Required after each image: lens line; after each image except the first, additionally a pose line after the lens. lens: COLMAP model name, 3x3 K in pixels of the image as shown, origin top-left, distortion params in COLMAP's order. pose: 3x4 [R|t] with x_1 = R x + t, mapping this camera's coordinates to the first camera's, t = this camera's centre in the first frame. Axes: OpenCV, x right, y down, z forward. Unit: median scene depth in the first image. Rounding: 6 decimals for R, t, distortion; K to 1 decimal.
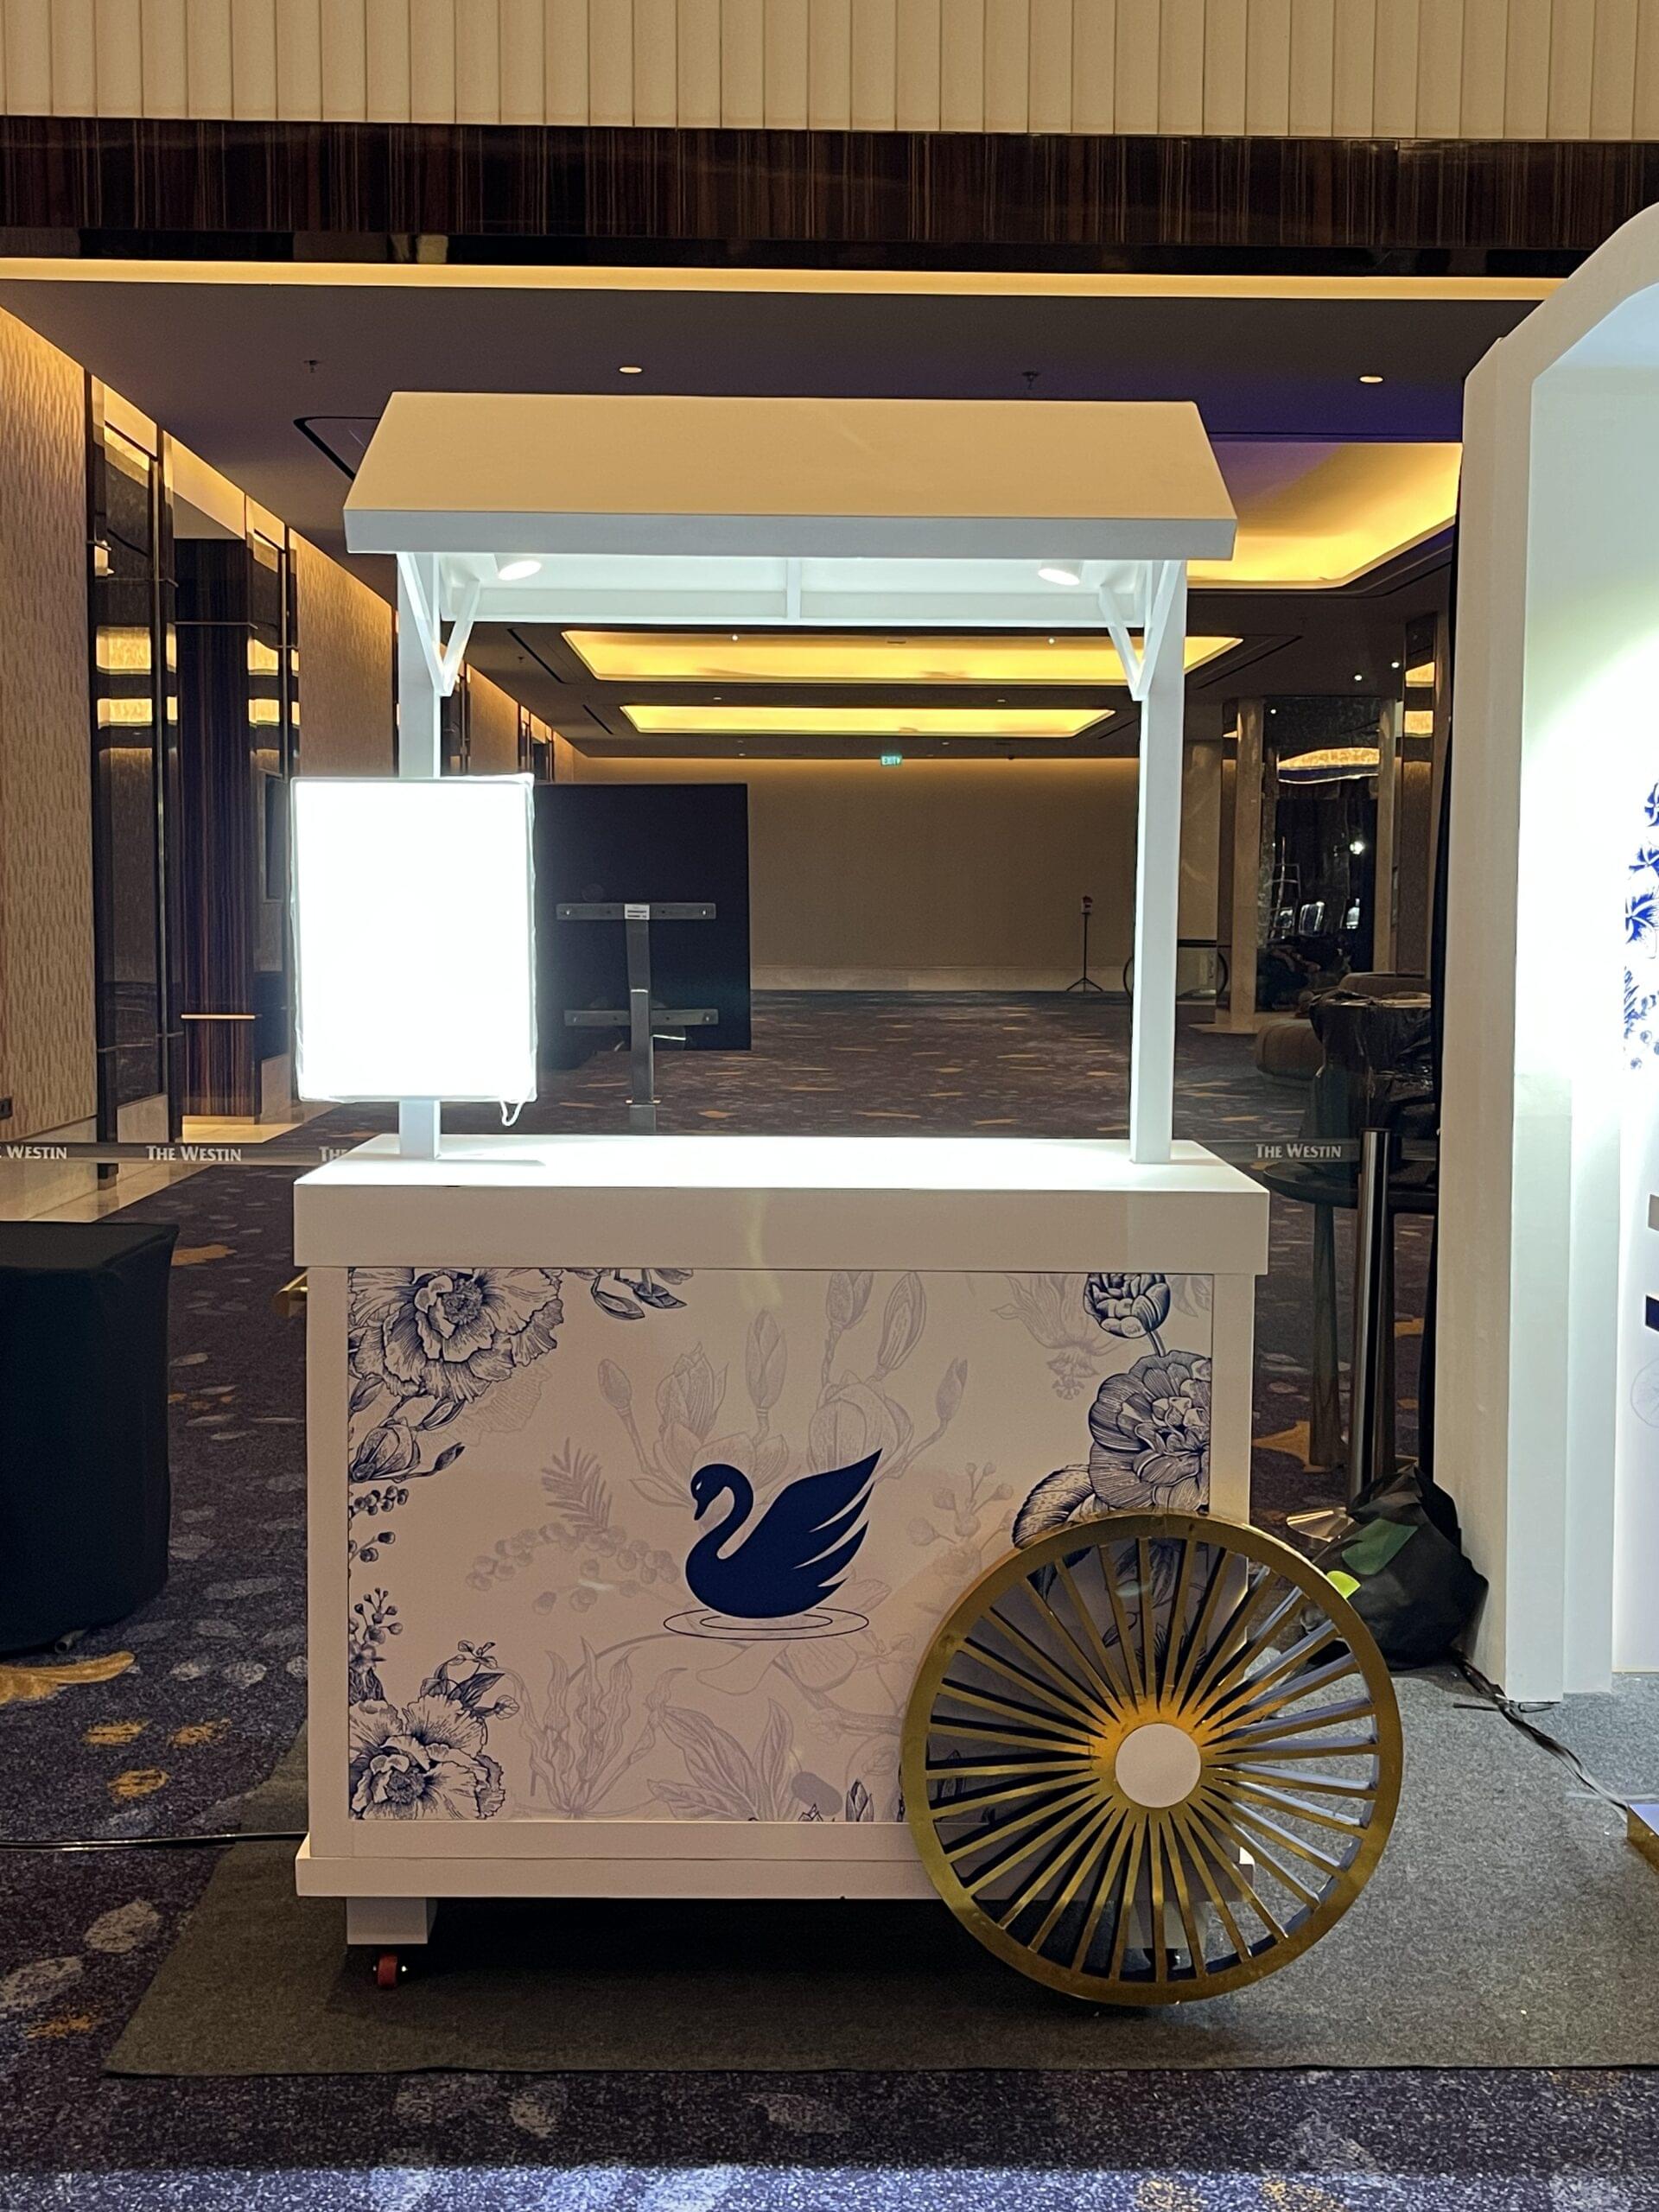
lens RADIAL K [[2386.9, 0, 831.2], [0, 2386.9, 1103.9], [0, 0, 1]] dist [0.034814, 0.000000]
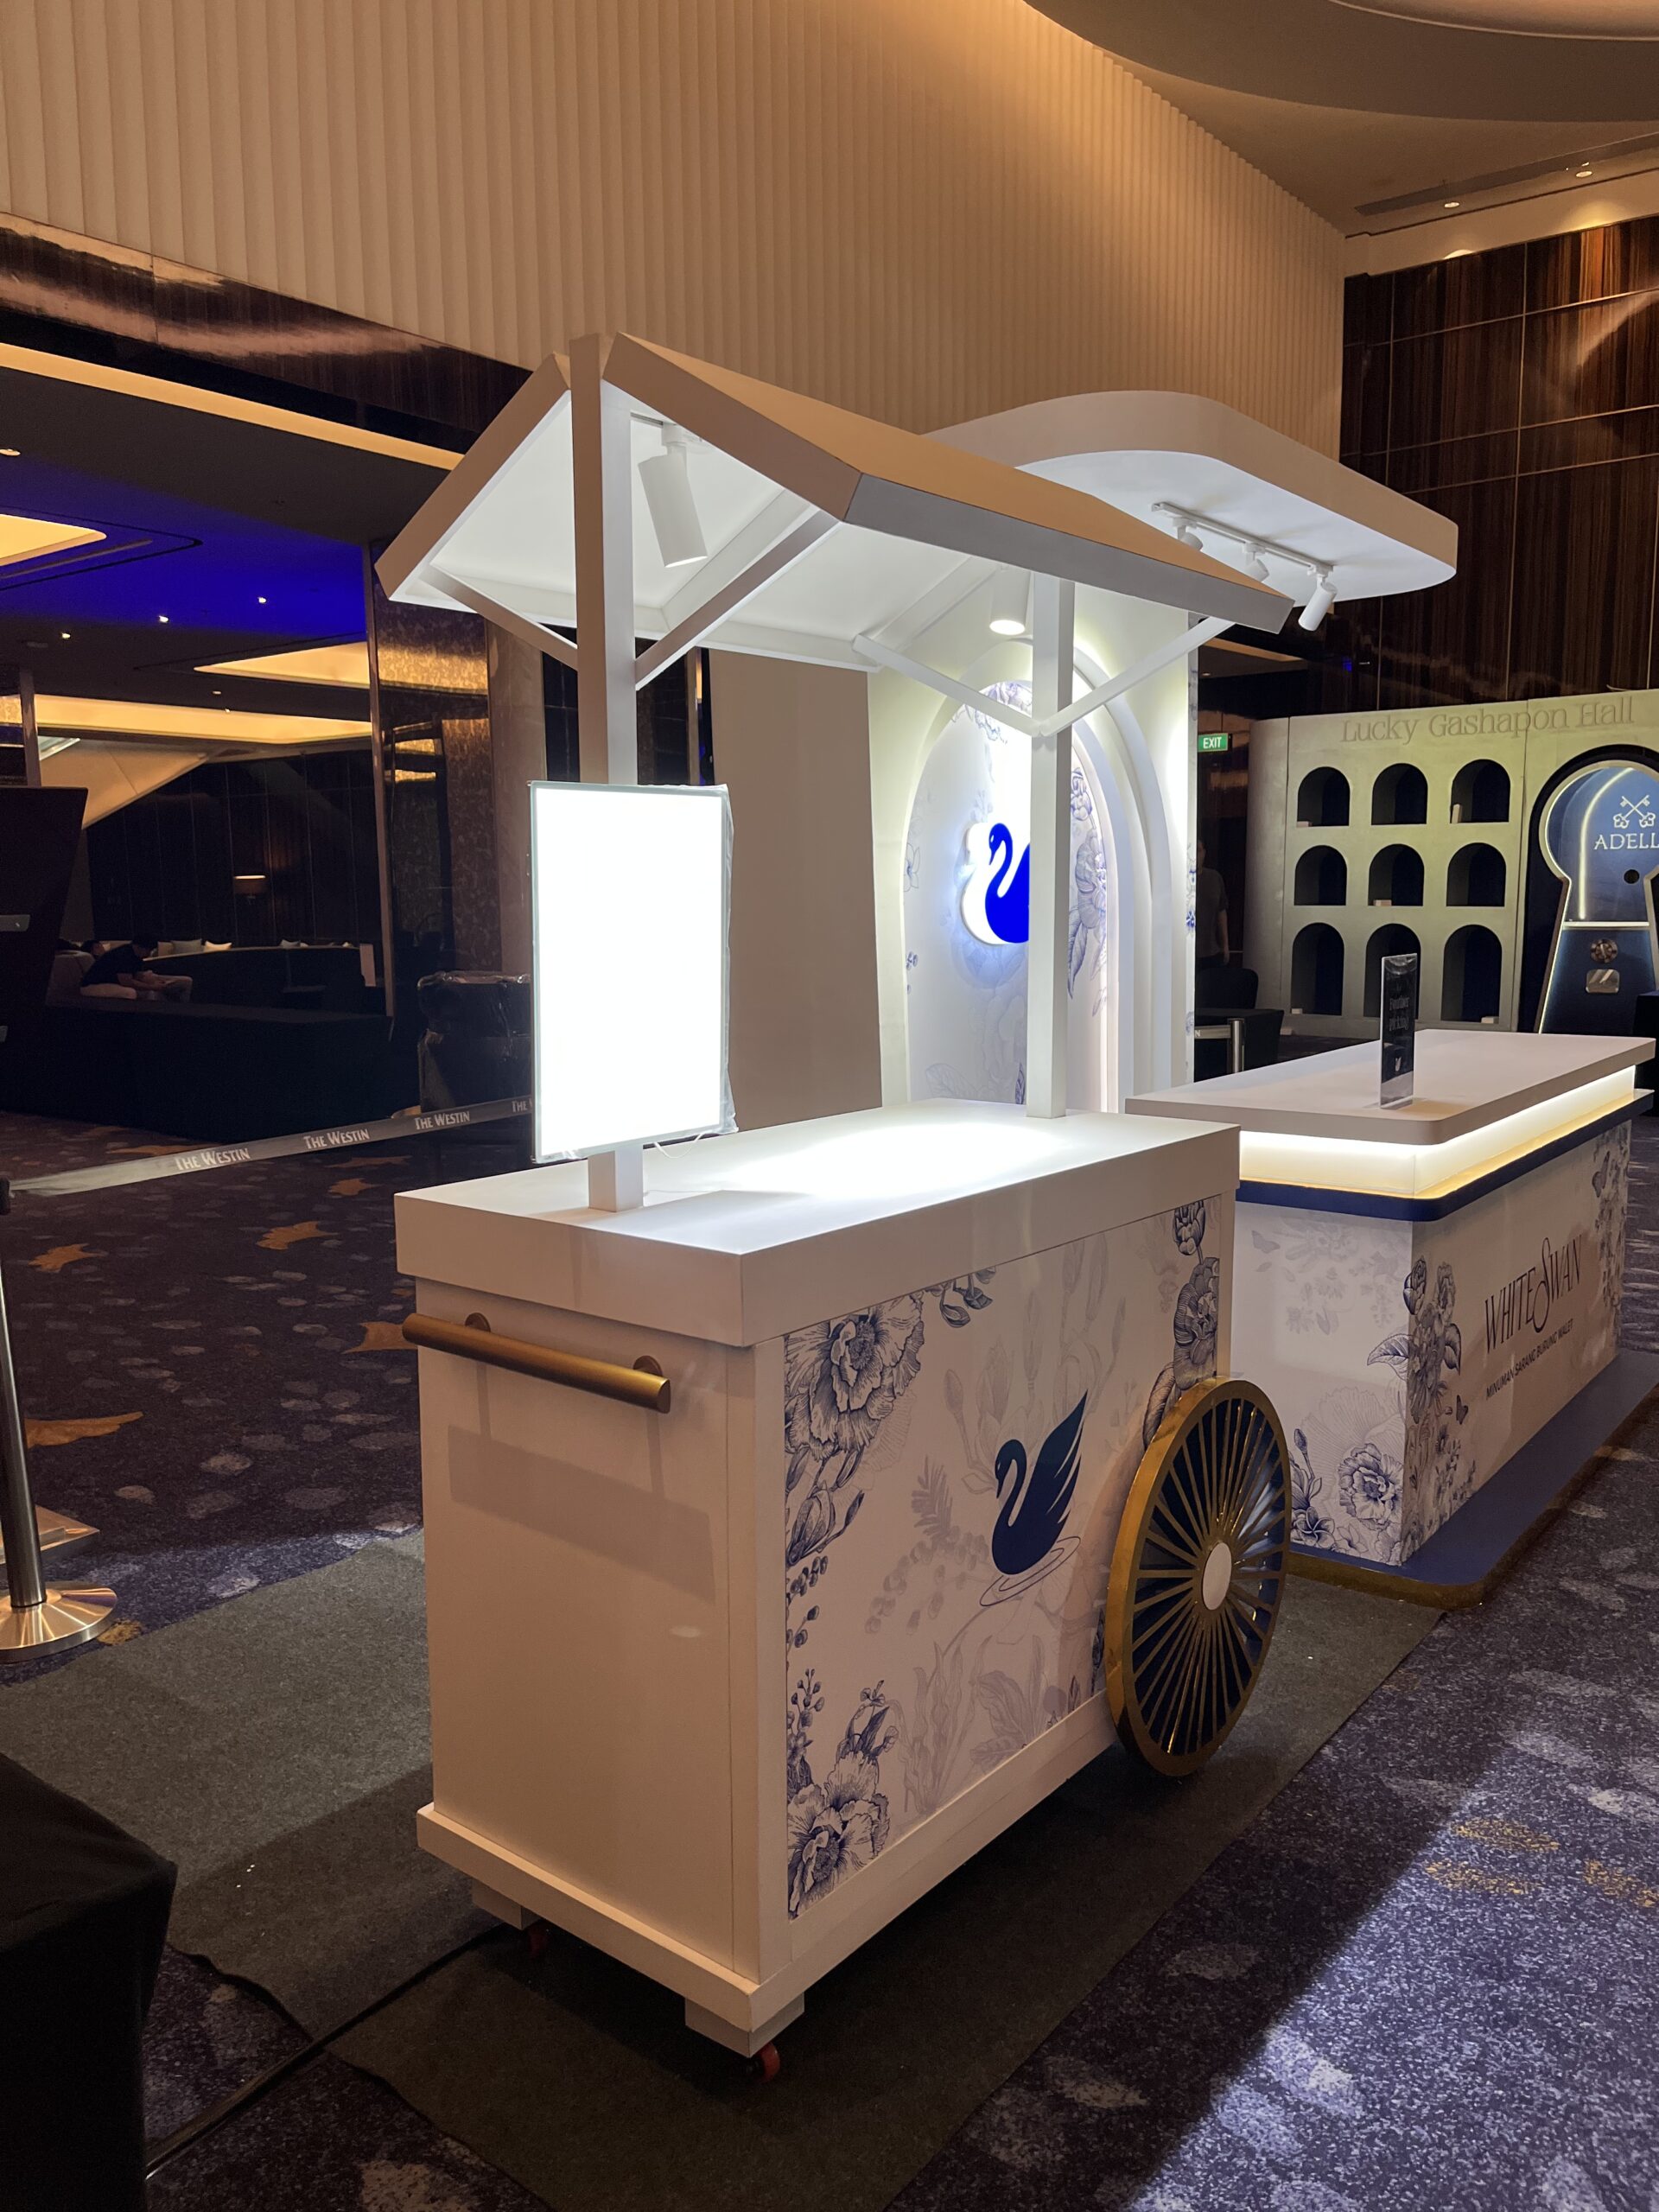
lens RADIAL K [[1681.0, 0, 827.9], [0, 1681.0, 1104.0], [0, 0, 1]] dist [0.006482, 0.003784]
pose [[0.636844, -0.113743, 0.762556, -0.659681], [0.078015, 0.993488, 0.083035, -0.068961], [-0.767035, 0.006611, 0.641571, 0.577813]]
